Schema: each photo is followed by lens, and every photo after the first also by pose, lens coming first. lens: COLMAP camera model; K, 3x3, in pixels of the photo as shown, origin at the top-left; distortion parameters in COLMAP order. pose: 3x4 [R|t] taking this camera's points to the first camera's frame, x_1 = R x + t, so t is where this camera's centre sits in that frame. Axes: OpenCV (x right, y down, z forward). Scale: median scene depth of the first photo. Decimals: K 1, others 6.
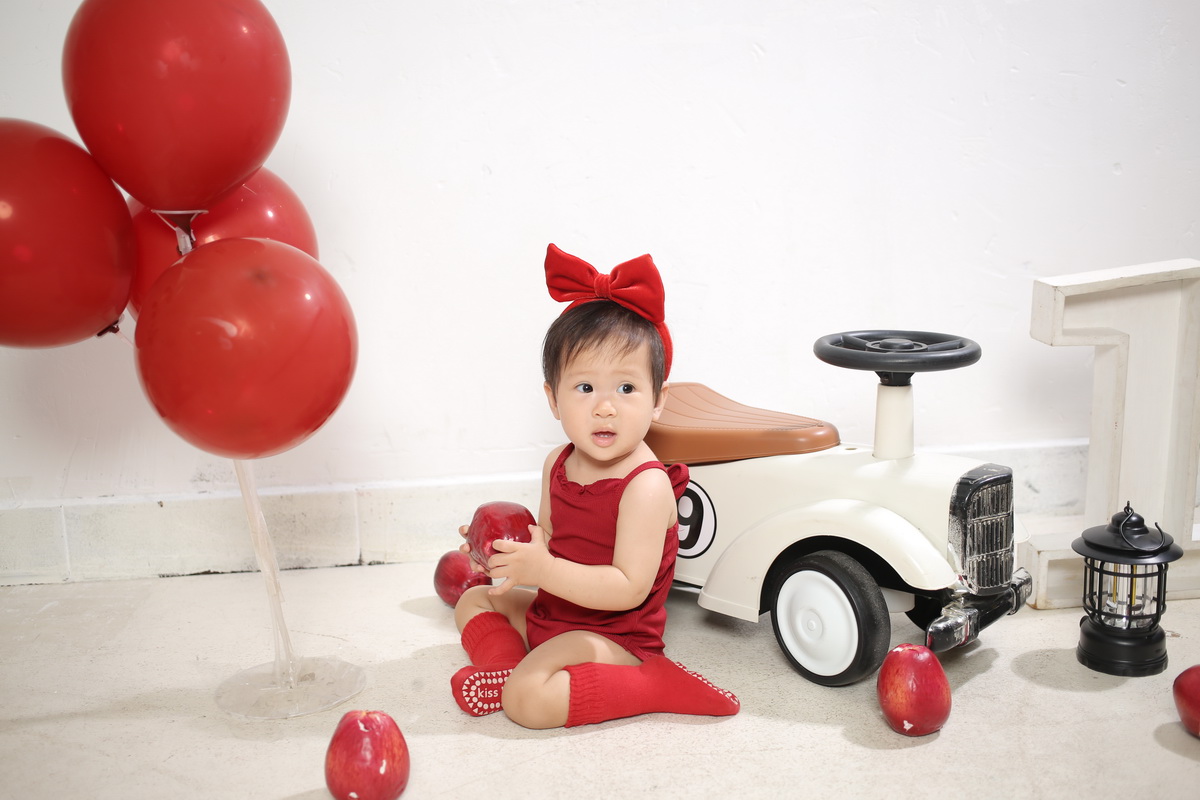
lens RADIAL K [[1335.5, 0, 599.4], [0, 1335.5, 396.7], [0, 0, 1]] dist [-0.061253, 0.113316]
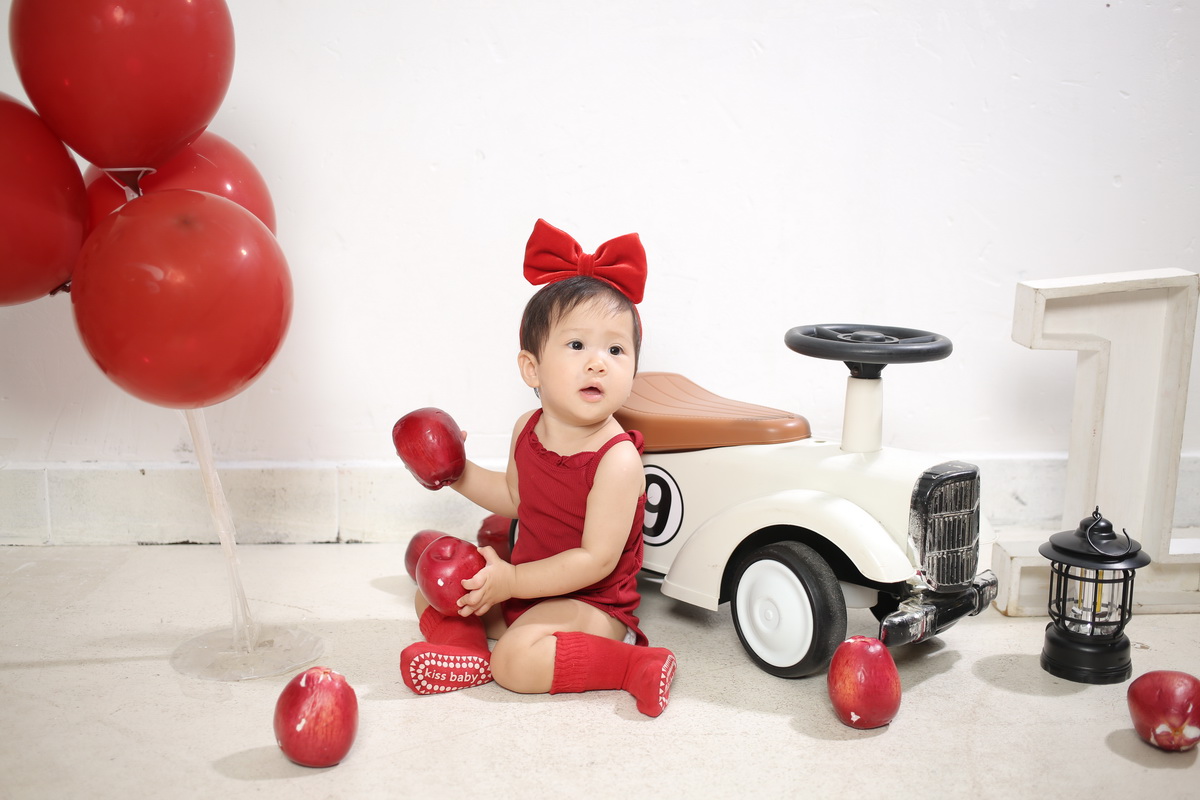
lens RADIAL K [[1335.5, 0, 599.4], [0, 1335.5, 396.7], [0, 0, 1]] dist [-0.061253, 0.113316]
pose [[0.998576, 0.045074, -0.028550, 0.052290], [-0.045506, 0.998856, -0.014680, 0.028316], [0.027856, 0.015959, 0.999485, 0.001314]]
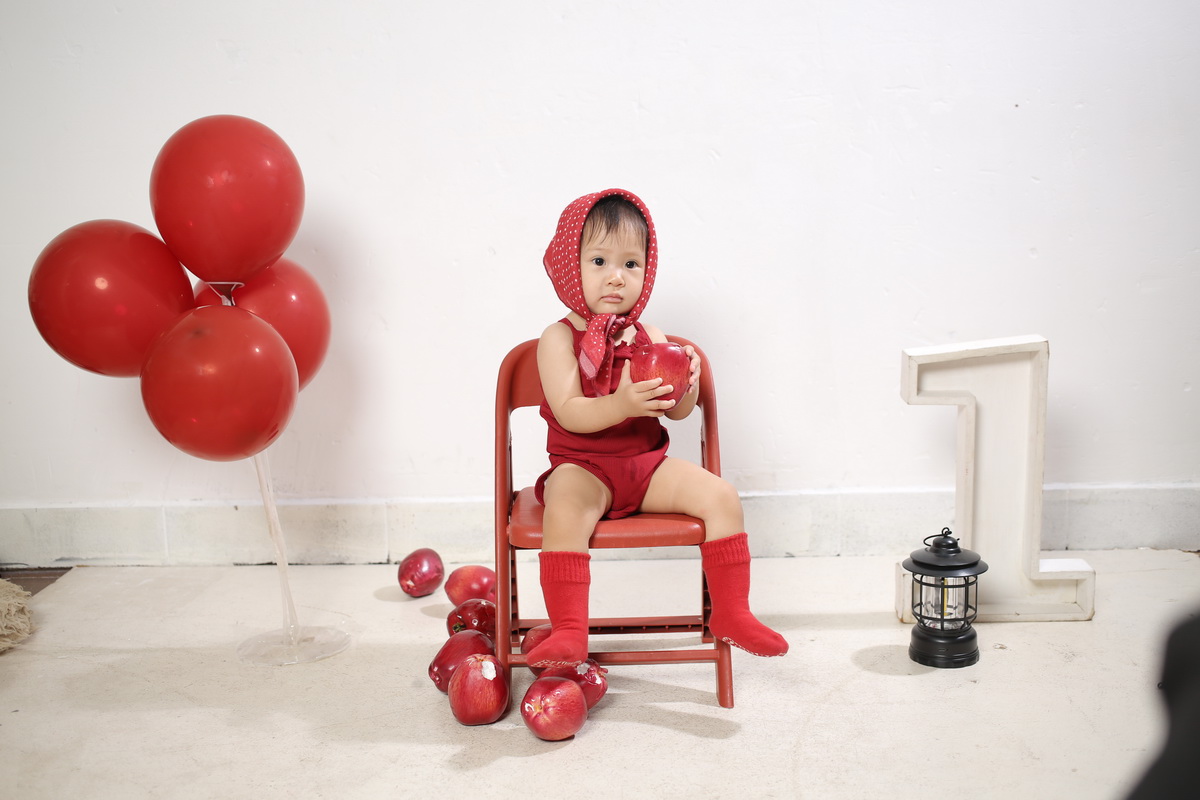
lens RADIAL K [[1335.5, 0, 599.4], [0, 1335.5, 396.7], [0, 0, 1]] dist [-0.061253, 0.113316]
pose [[0.986564, 0.027057, -0.161119, 0.274092], [-0.031900, 0.999112, -0.027543, -0.002904], [0.160231, 0.032313, 0.986551, -0.267966]]
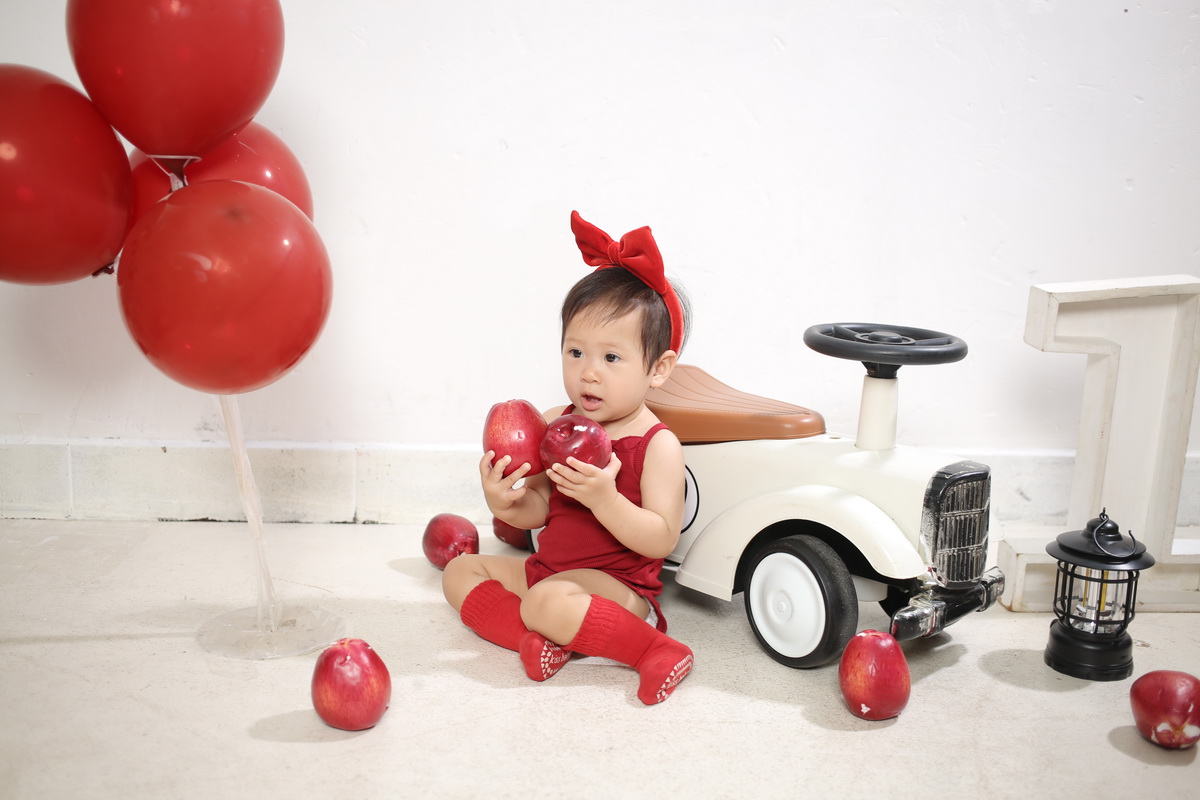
lens RADIAL K [[1335.5, 0, 599.4], [0, 1335.5, 396.7], [0, 0, 1]] dist [-0.061253, 0.113316]
pose [[0.997377, 0.068433, -0.023576, 0.032018], [-0.068354, 0.997653, 0.004149, 0.016125], [0.023804, -0.002527, 0.999713, -0.020385]]
